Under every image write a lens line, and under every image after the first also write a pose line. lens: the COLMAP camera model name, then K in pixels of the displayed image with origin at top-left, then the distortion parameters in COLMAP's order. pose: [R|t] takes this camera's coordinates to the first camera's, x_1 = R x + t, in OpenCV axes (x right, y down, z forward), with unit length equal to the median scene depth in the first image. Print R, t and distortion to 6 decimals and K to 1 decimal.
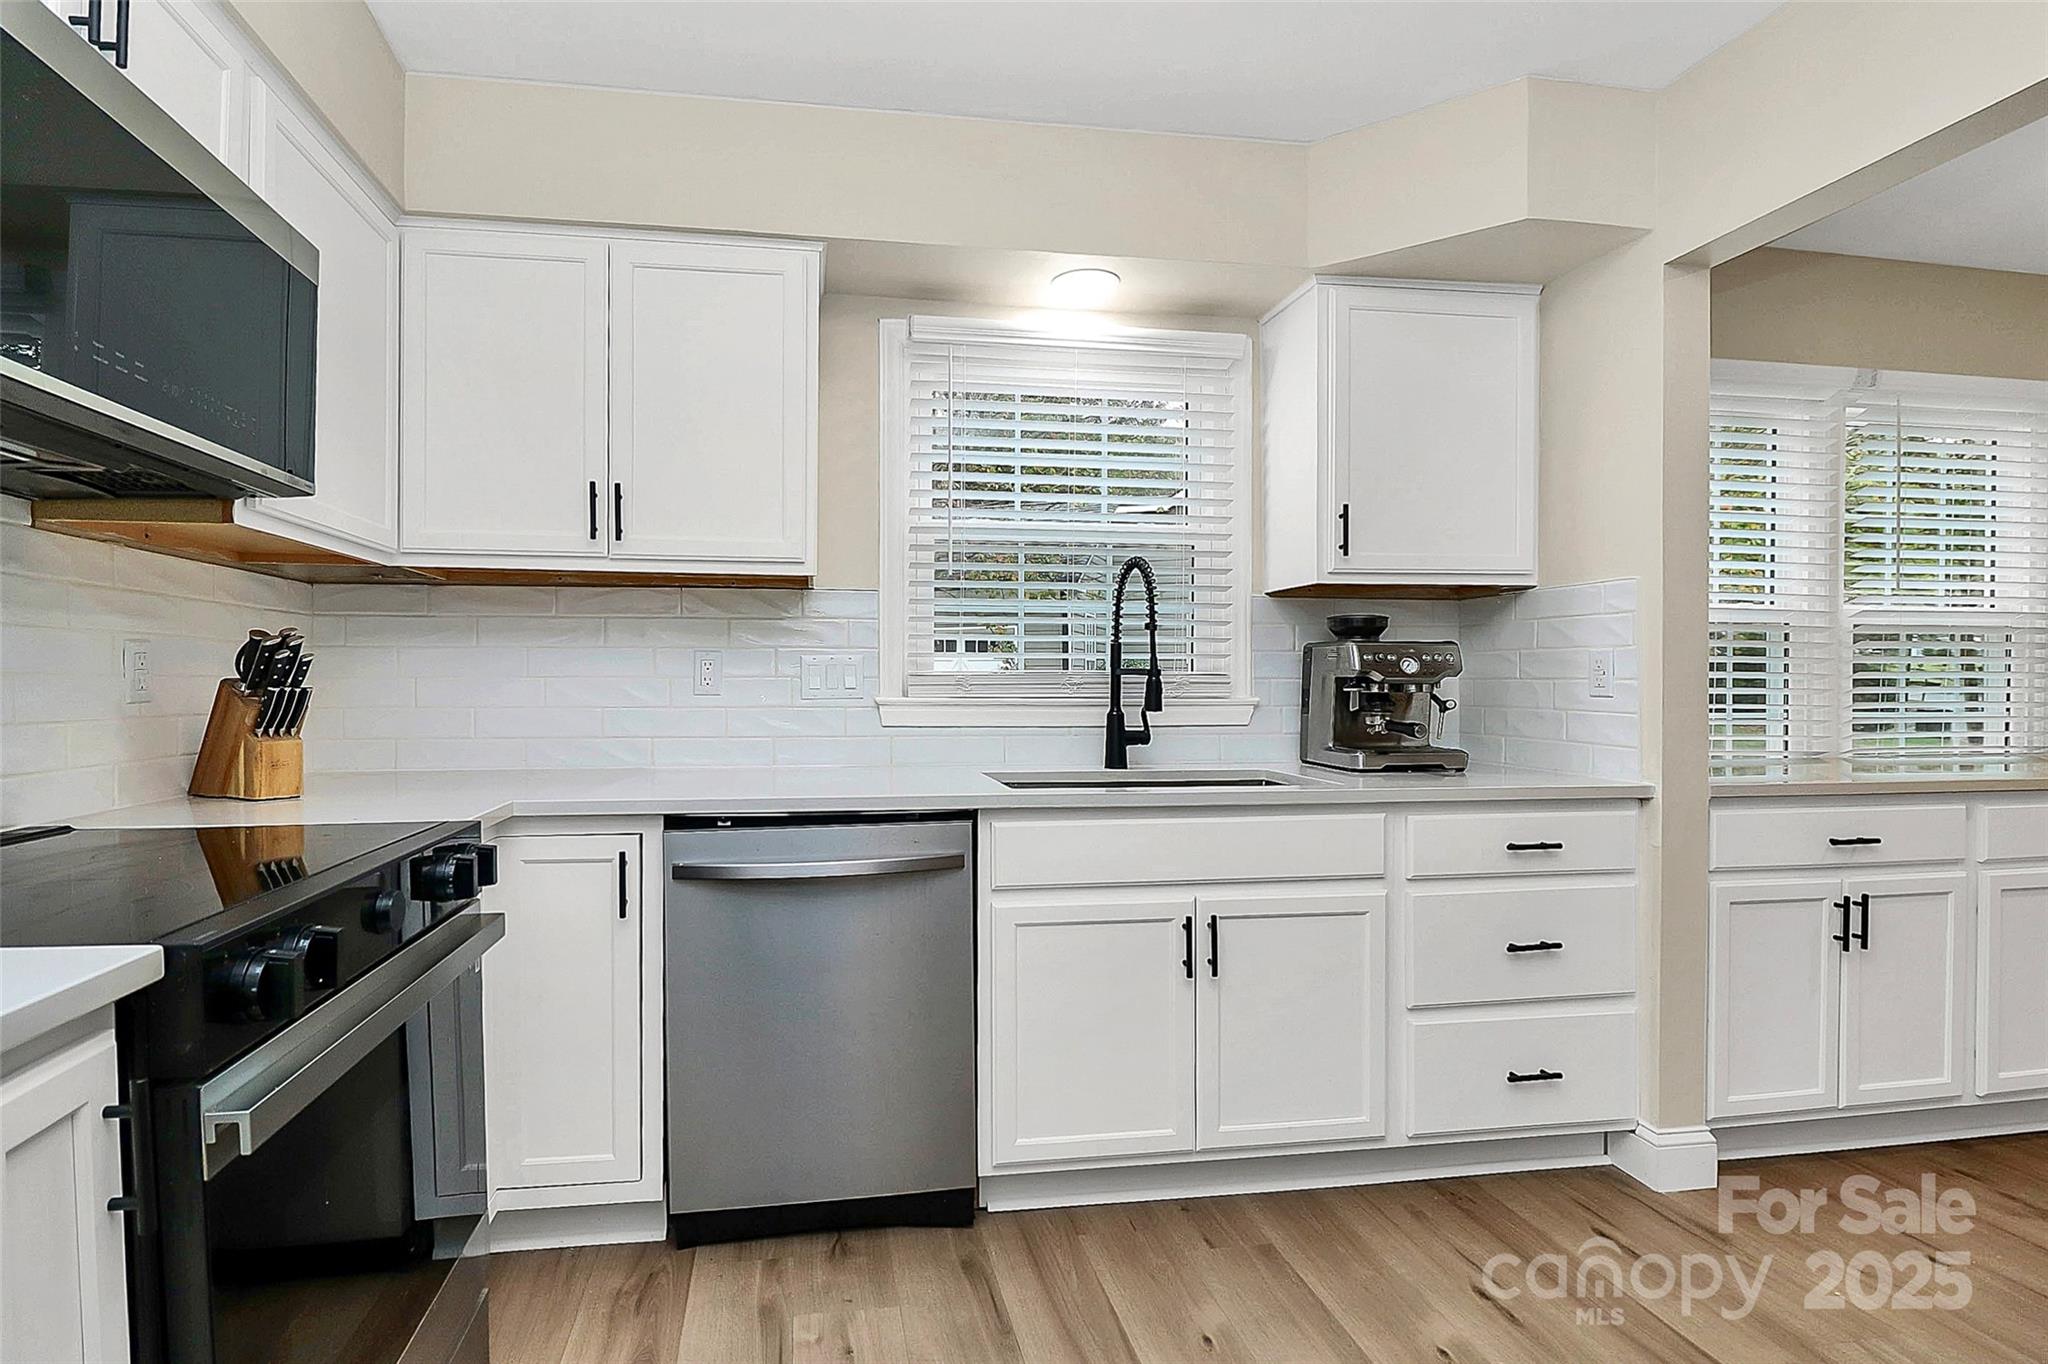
lens RADIAL K [[967.7, 0, 1029.6], [0, 967.7, 675.0], [0, 0, 1]] dist [0.006157, -0.008444]
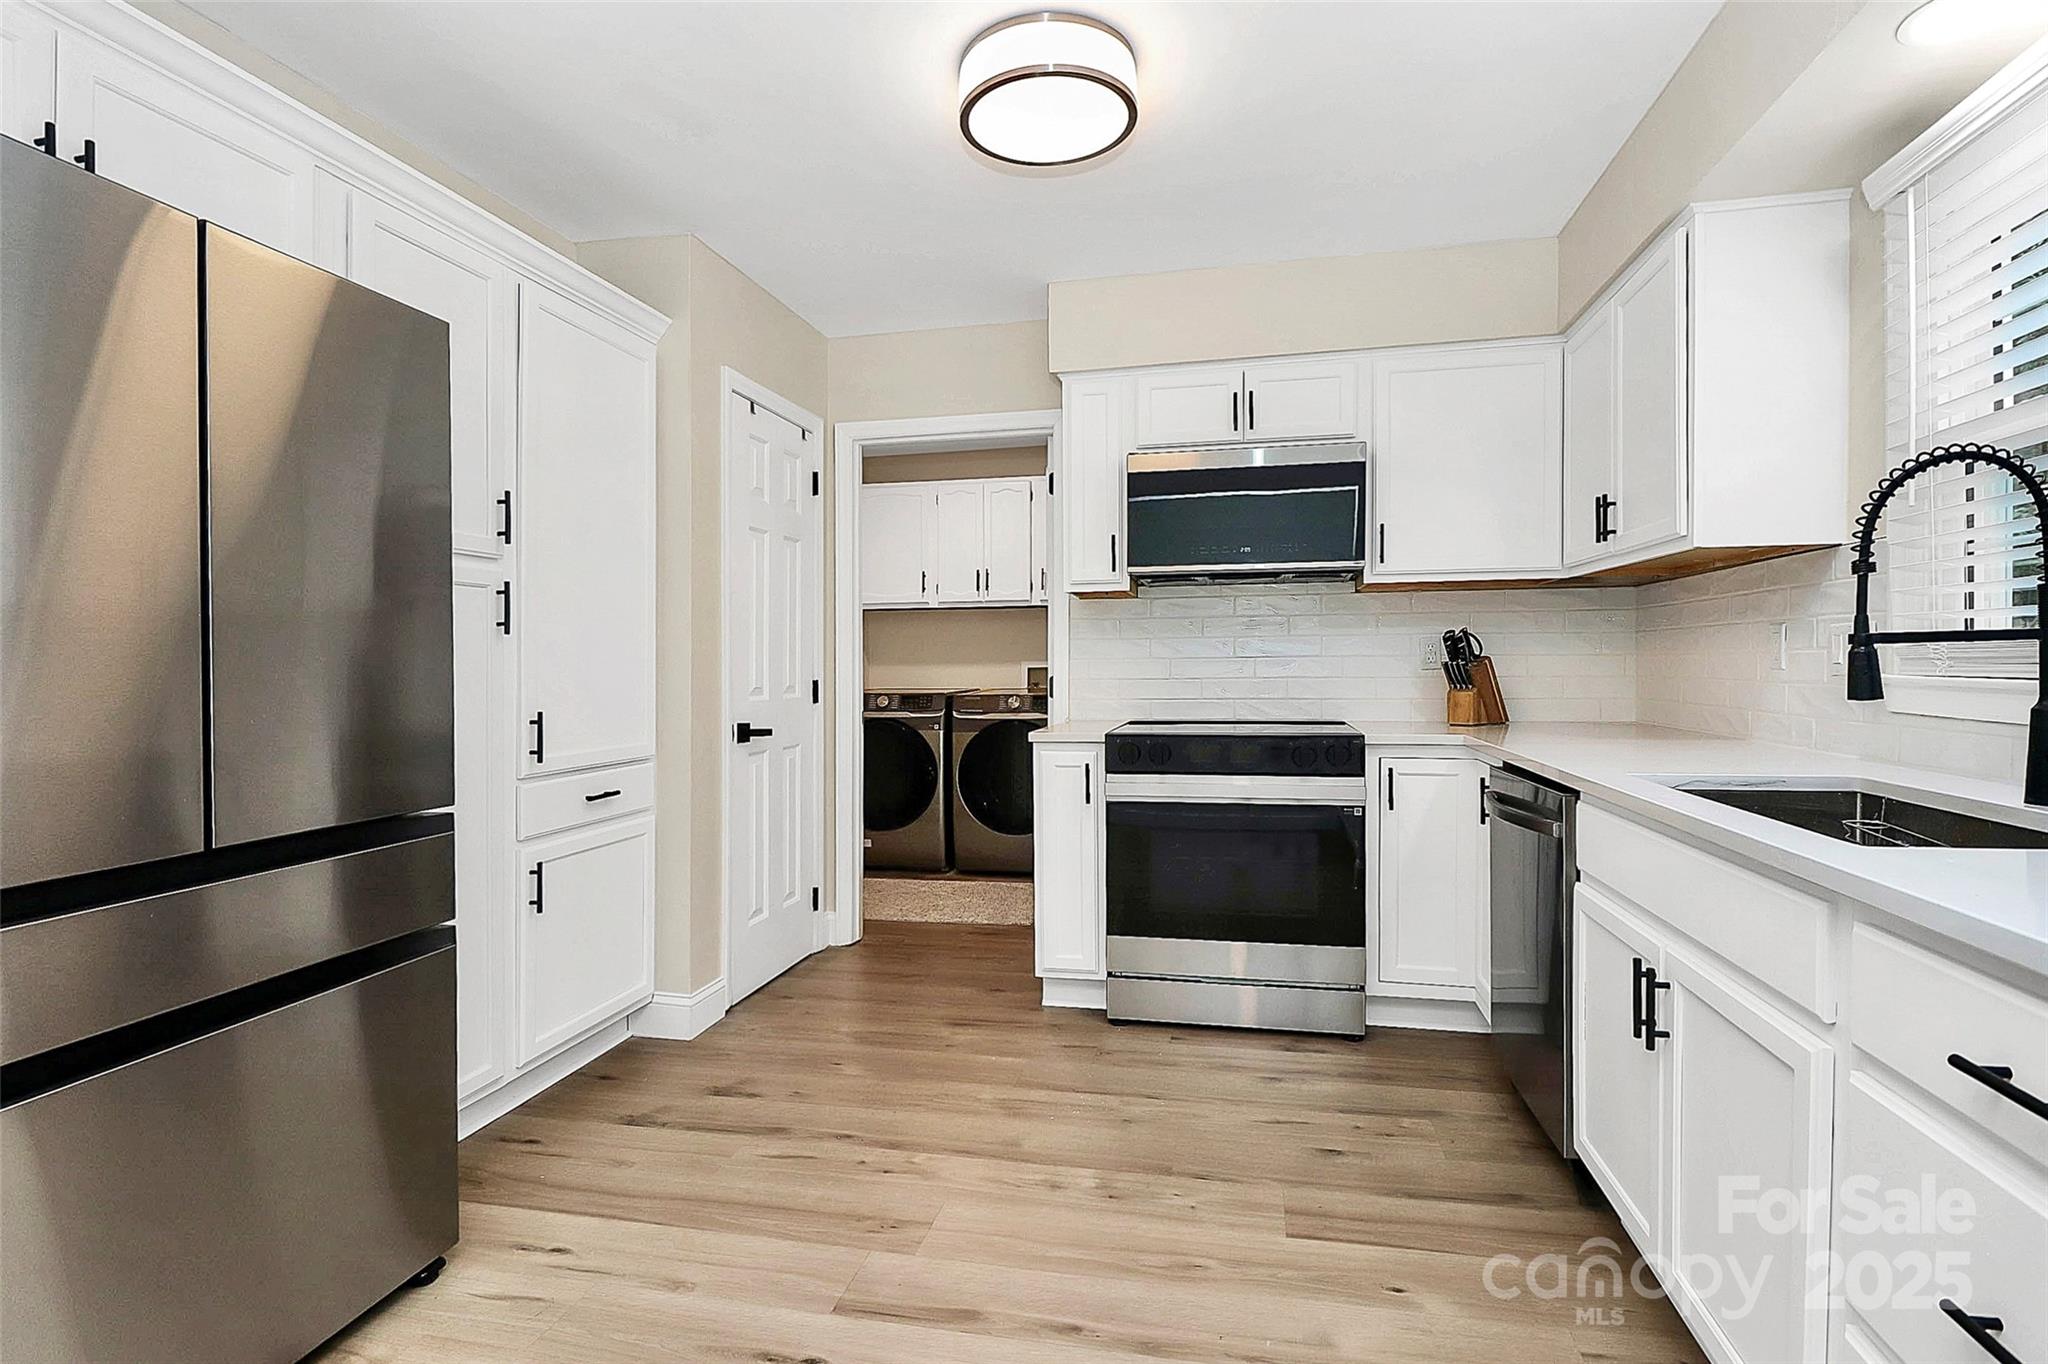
lens RADIAL K [[967.7, 0, 1035.7], [0, 967.7, 672.7], [0, 0, 1]] dist [0.006157, -0.008444]
pose [[-0.345731, 0.010291, -0.938277, 0.822440], [0.021236, 0.999770, 0.003141, 0.004877], [0.938093, -0.018839, -0.345870, 0.639963]]
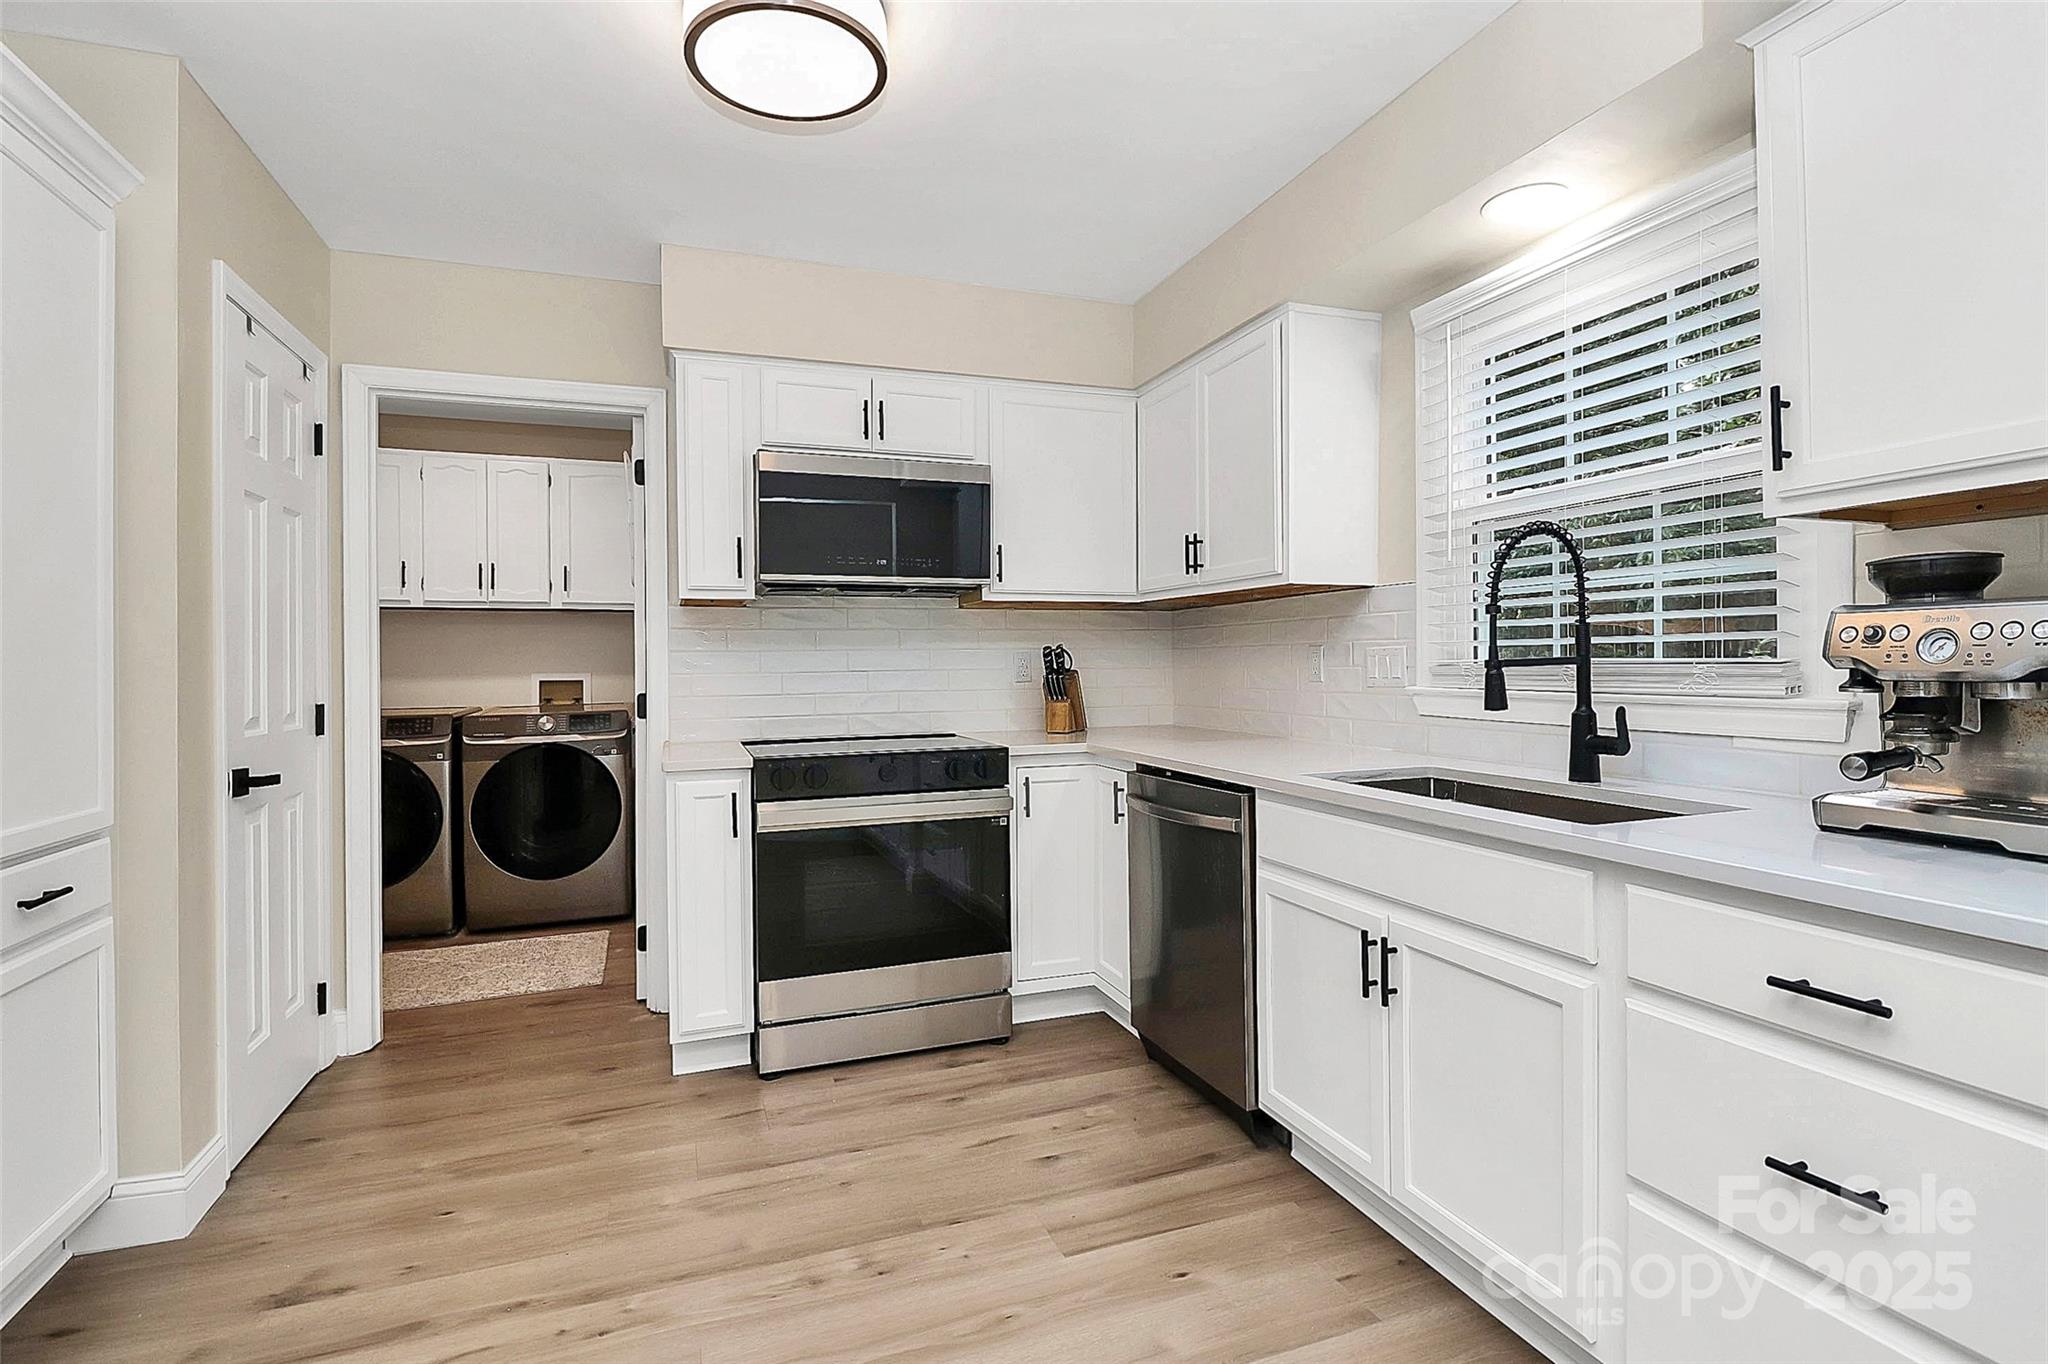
lens RADIAL K [[967.7, 0, 1004.8], [0, 967.7, 672.1], [0, 0, 1]] dist [0.006157, -0.008444]
pose [[0.189909, 0.003596, -0.981795, 0.783824], [0.024013, 0.999677, 0.008306, -0.011569], [0.981508, -0.025153, 0.189761, 0.385758]]
